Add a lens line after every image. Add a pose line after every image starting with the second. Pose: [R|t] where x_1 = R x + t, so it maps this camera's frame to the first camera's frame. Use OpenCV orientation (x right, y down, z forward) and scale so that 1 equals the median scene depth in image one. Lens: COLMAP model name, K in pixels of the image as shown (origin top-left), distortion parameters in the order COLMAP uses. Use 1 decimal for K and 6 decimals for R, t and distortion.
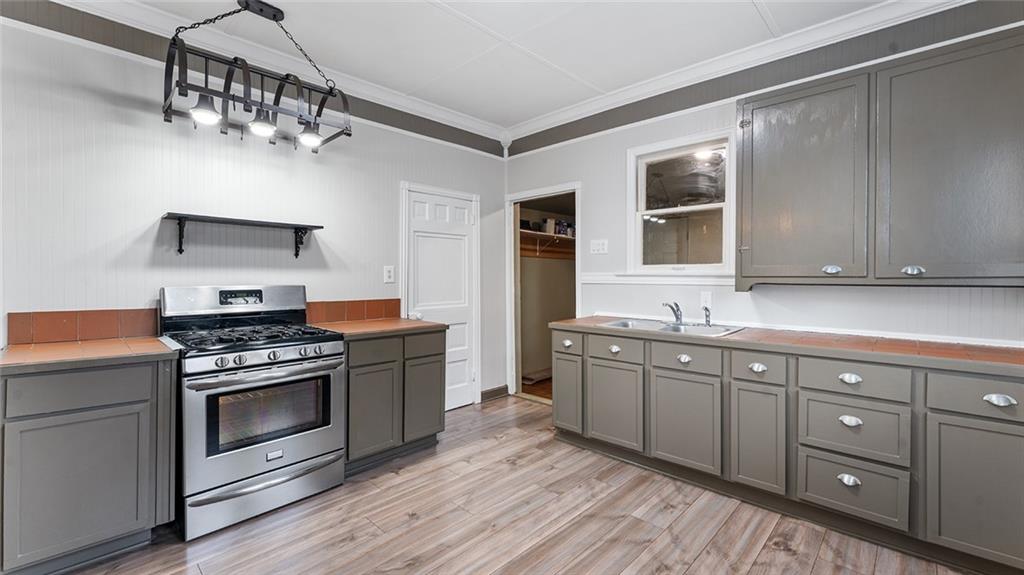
lens RADIAL K [[415.0, 0, 514.0], [0, 415.0, 277.5], [0, 0, 1]] dist [-0.000104, 0.000534]
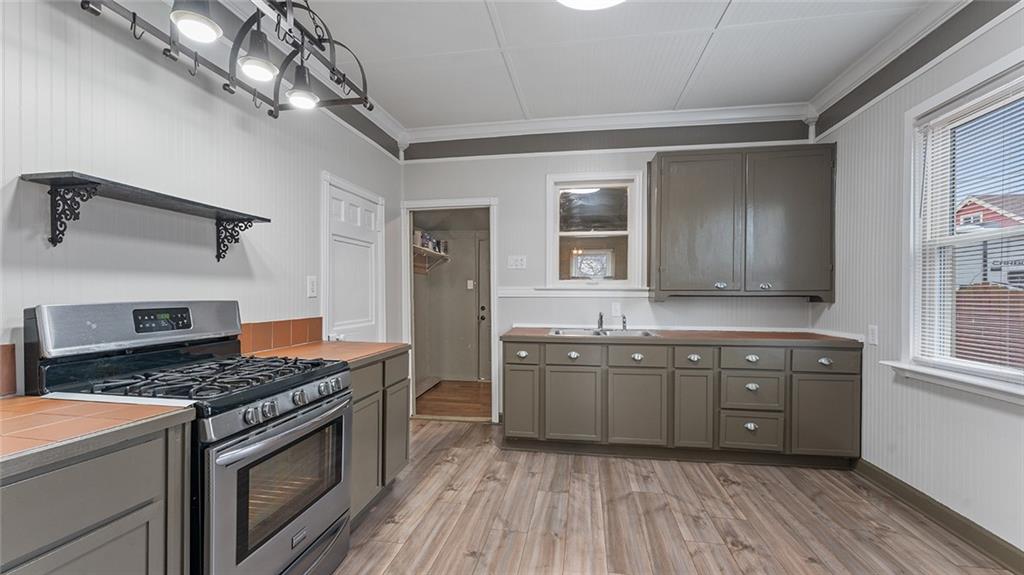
lens RADIAL K [[415.0, 0, 512.4], [0, 415.0, 298.1], [0, 0, 1]] dist [-0.000104, 0.000534]
pose [[0.837793, -0.006910, 0.545945, -0.509060], [0.001029, 0.999938, 0.011077, 0.007115], [-0.545988, -0.008719, 0.837748, 0.159403]]
